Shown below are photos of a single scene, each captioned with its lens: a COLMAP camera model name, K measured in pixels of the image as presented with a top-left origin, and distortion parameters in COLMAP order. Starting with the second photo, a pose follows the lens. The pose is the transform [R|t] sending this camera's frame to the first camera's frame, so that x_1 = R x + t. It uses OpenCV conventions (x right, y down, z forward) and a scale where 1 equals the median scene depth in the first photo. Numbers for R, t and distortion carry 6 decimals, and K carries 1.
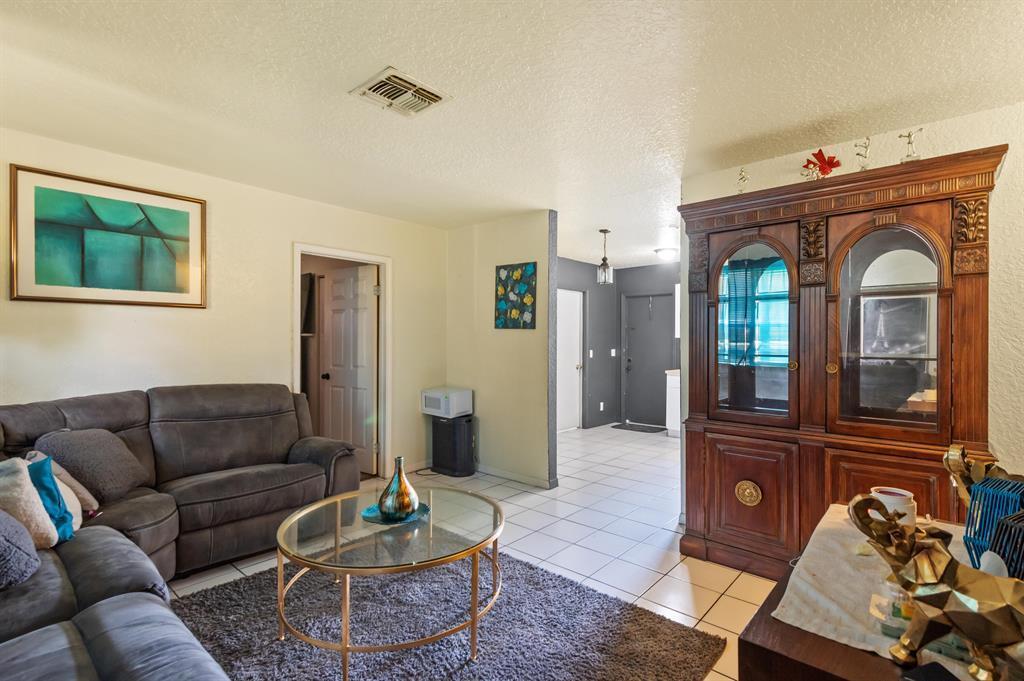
lens RADIAL K [[484.3, 0, 517.3], [0, 484.3, 338.8], [0, 0, 1]] dist [0.014699, -0.004901]
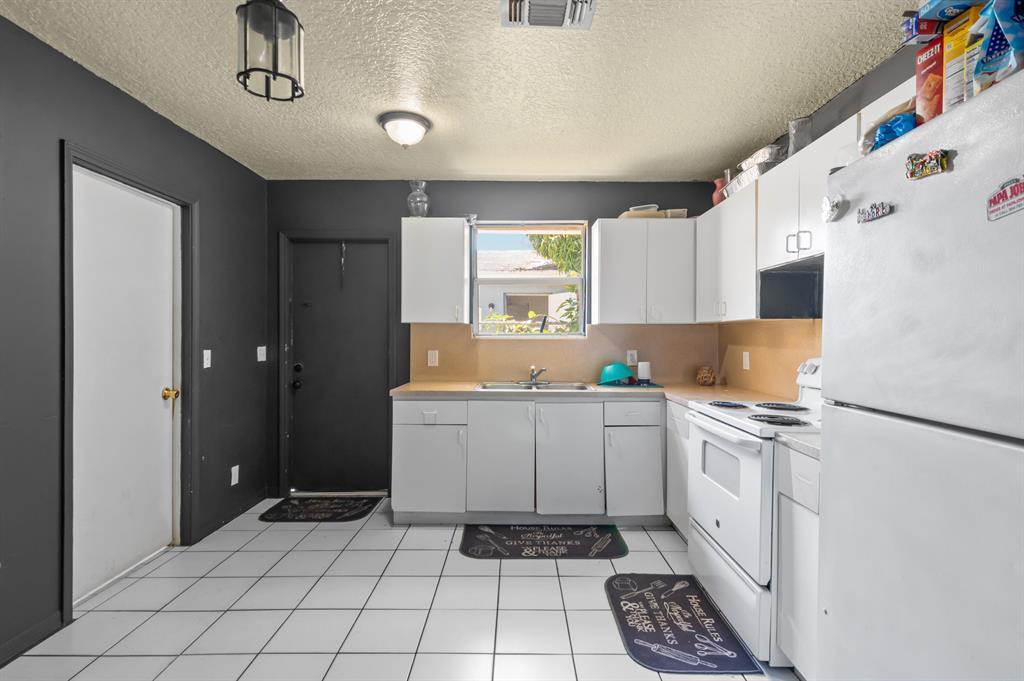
lens RADIAL K [[484.3, 0, 515.1], [0, 484.3, 336.7], [0, 0, 1]] dist [0.014699, -0.004901]
pose [[0.754775, -0.004829, 0.655966, 0.077912], [-0.001445, 0.999958, 0.009025, 0.007558], [-0.655982, -0.007760, 0.754736, 0.510095]]
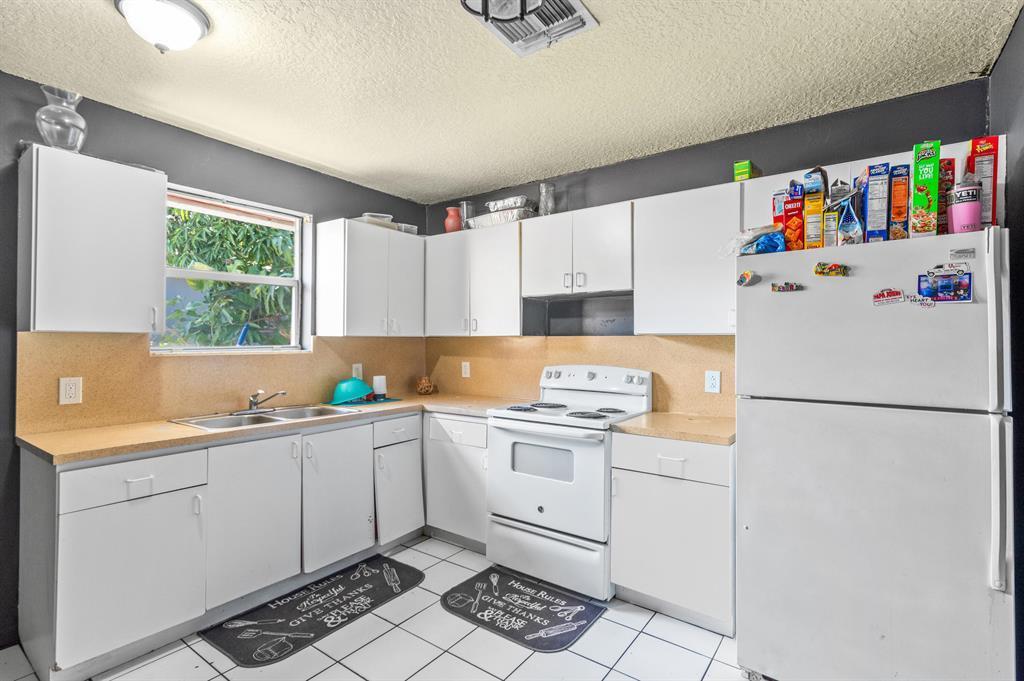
lens RADIAL K [[484.3, 0, 515.3], [0, 484.3, 336.9], [0, 0, 1]] dist [0.014699, -0.004901]
pose [[-0.089706, 0.002730, 0.995965, 0.013401], [-0.006851, 0.999971, -0.003358, -0.000163], [-0.995945, -0.007124, -0.089684, 0.710927]]
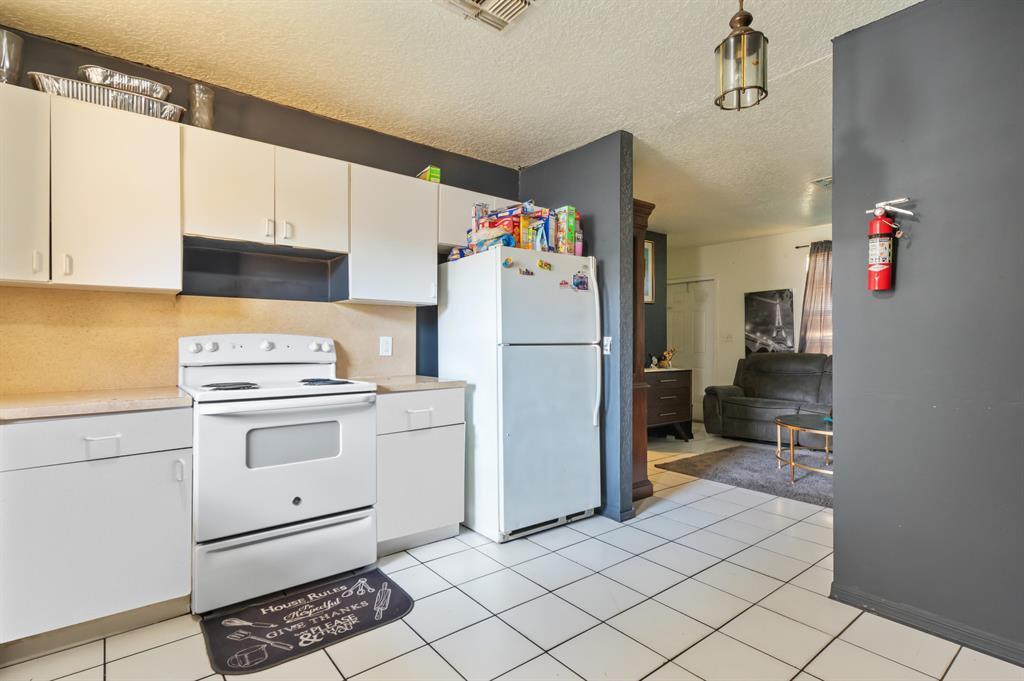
lens RADIAL K [[501.8, 0, 517.0], [0, 501.8, 337.9], [0, 0, 1]] dist [0.004849, 0.000038]
pose [[-0.985068, -0.006012, 0.172061, 0.189144], [-0.008103, 0.999902, -0.011454, 0.029521], [-0.171976, -0.012677, -0.985020, 0.943891]]
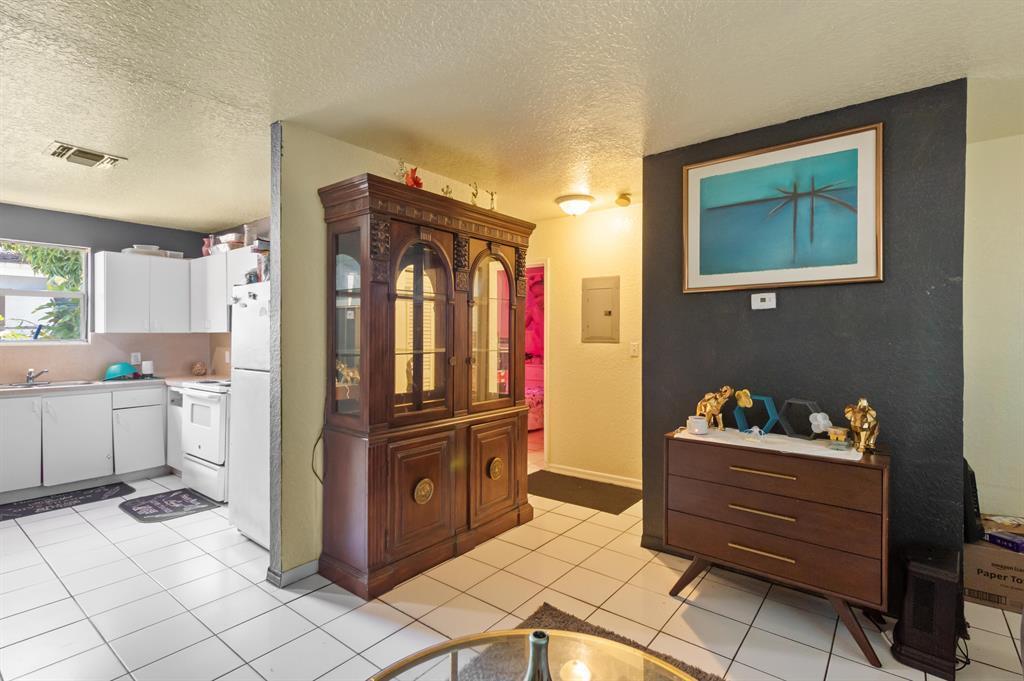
lens RADIAL K [[484.3, 0, 511.3], [0, 484.3, 337.6], [0, 0, 1]] dist [0.014699, -0.004901]
pose [[-0.056060, -0.009577, 0.998381, -0.200431], [-0.004780, 0.999945, 0.009323, -0.003415], [-0.998416, -0.004250, -0.056103, 0.332060]]
